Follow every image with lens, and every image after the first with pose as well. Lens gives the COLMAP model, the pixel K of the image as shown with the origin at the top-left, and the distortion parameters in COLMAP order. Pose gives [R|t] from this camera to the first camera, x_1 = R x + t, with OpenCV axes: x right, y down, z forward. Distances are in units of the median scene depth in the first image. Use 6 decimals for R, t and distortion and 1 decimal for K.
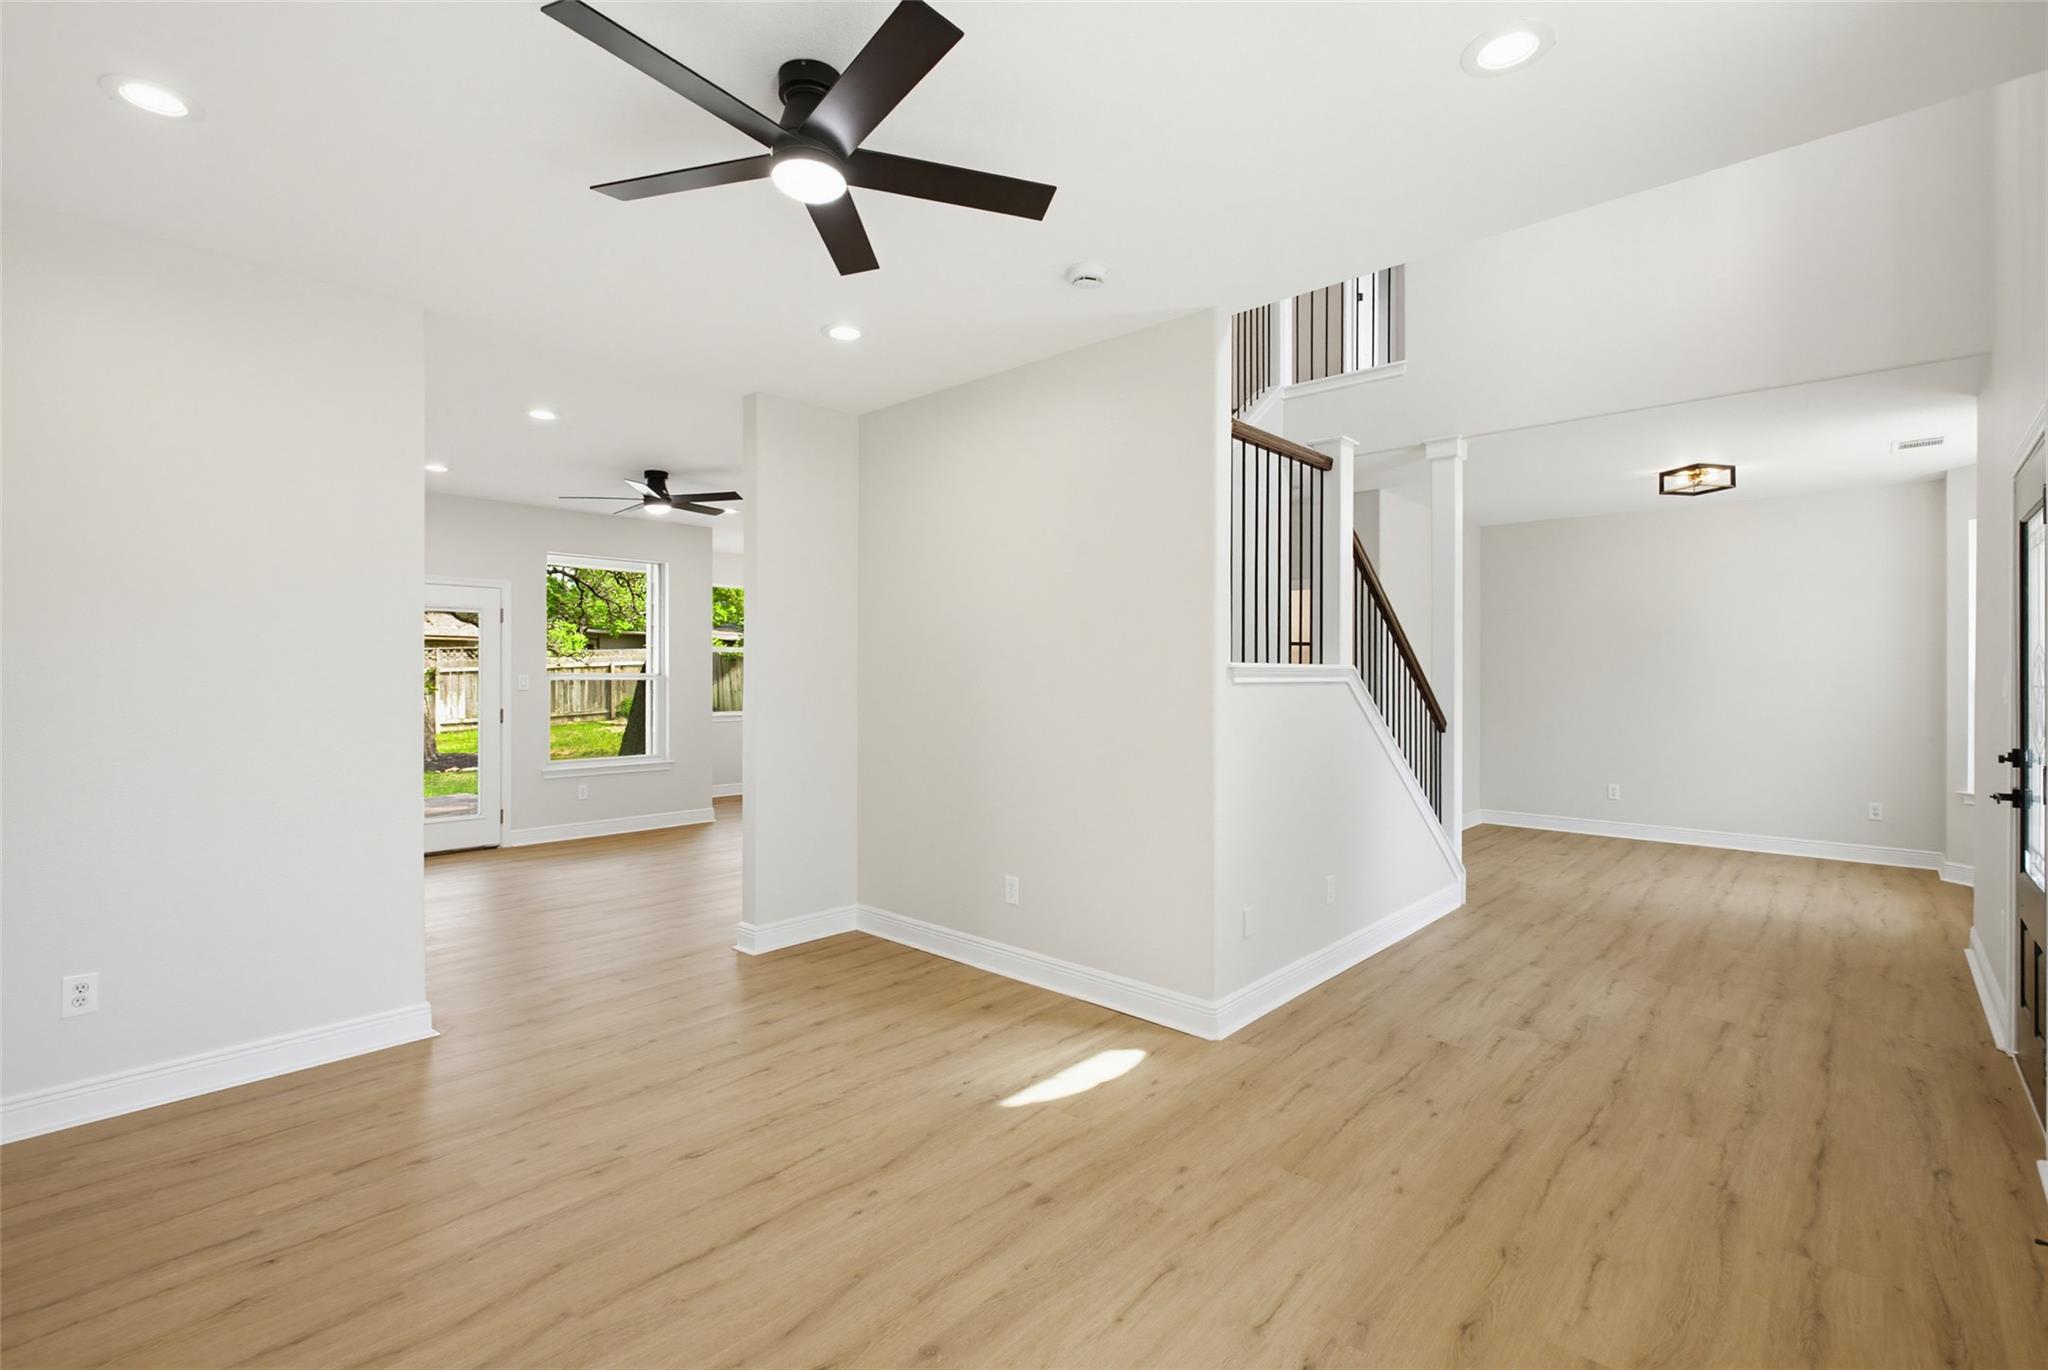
lens RADIAL K [[927.2, 0, 1029.1], [0, 927.2, 683.8], [0, 0, 1]] dist [0.003968, 0.000865]
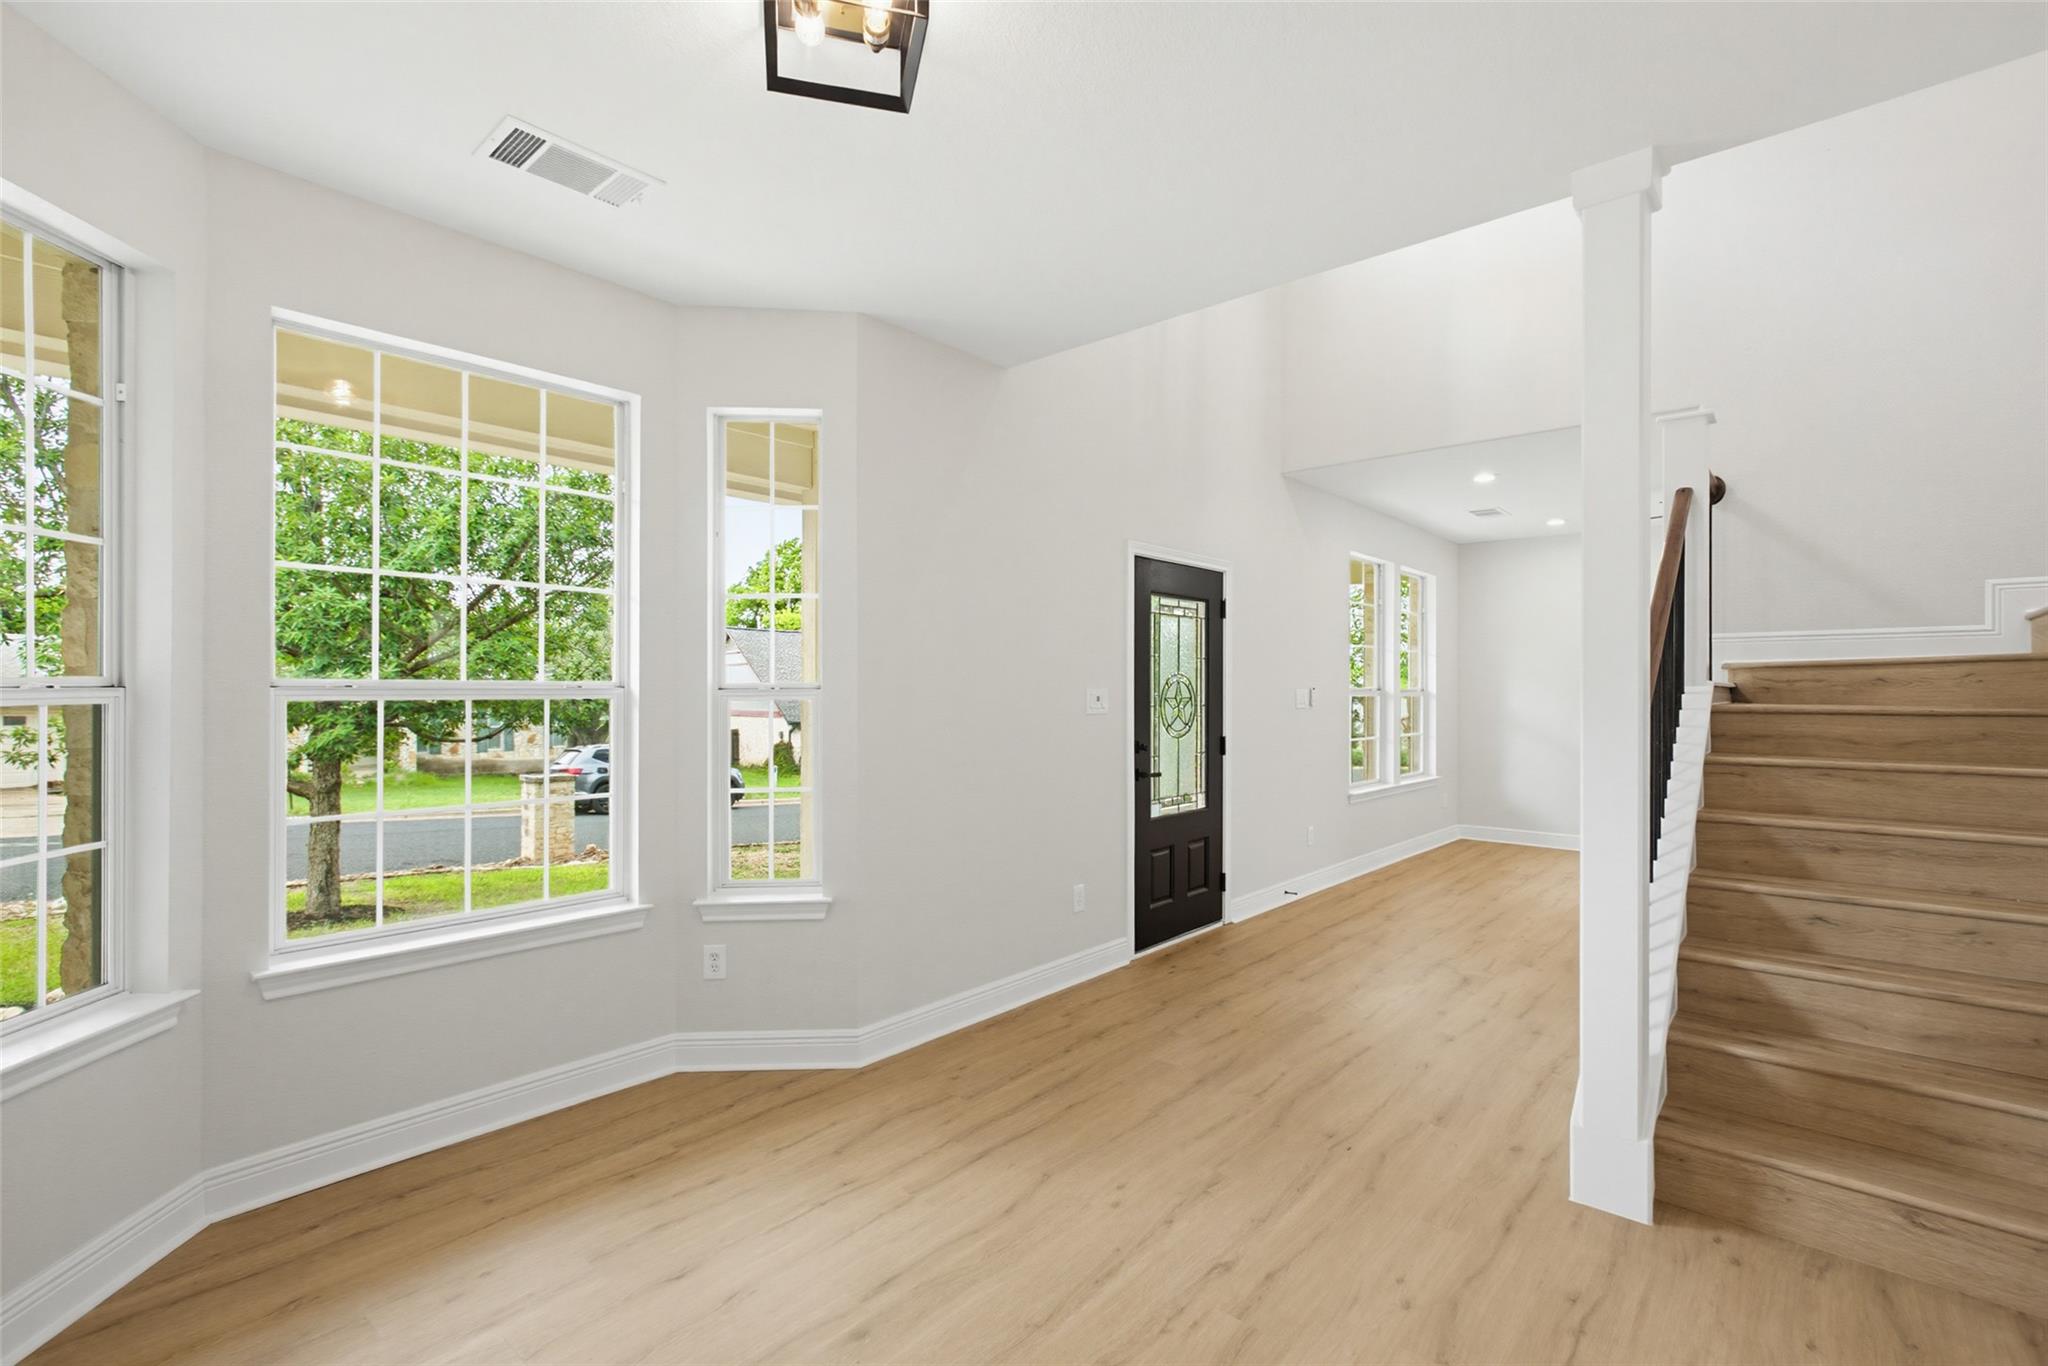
lens RADIAL K [[946.4, 0, 1017.1], [0, 946.4, 685.8], [0, 0, 1]] dist [0.010898, 0.000506]
pose [[-0.999883, -0.003219, -0.014924, 0.745280], [-0.003276, 0.999987, 0.003829, -0.014194], [0.014911, 0.003877, -0.999881, 1.455493]]
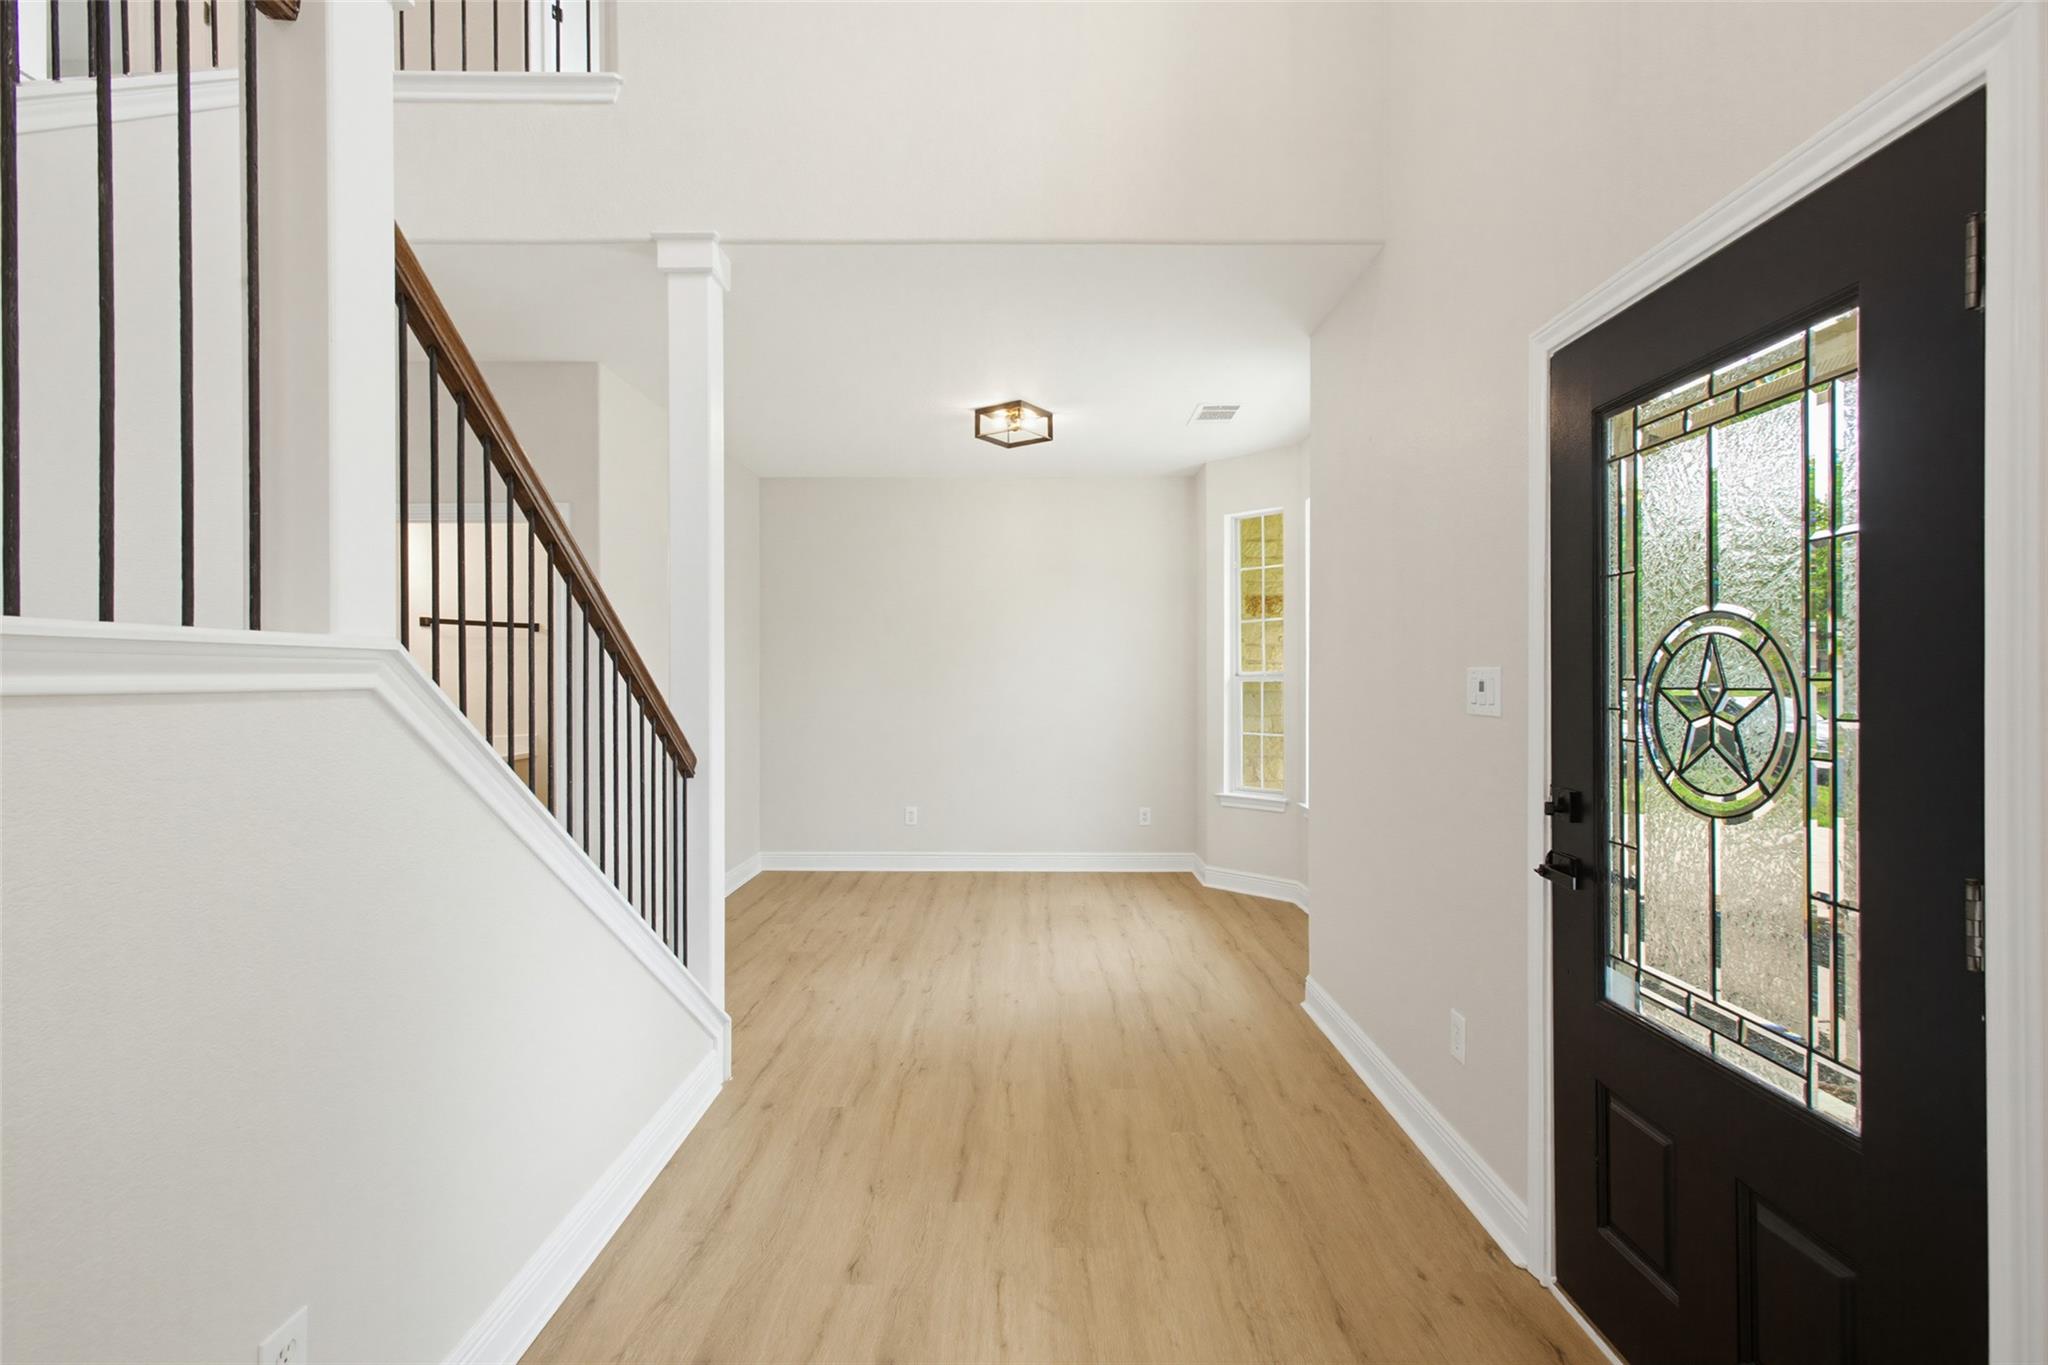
lens RADIAL K [[927.2, 0, 1029.1], [0, 927.2, 681.3], [0, 0, 1]] dist [0.003968, 0.000865]
pose [[0.744922, -0.003659, 0.667142, 0.228462], [0.005291, 0.999986, -0.000423, -0.002750], [-0.667131, 0.003845, 0.744931, 0.456433]]
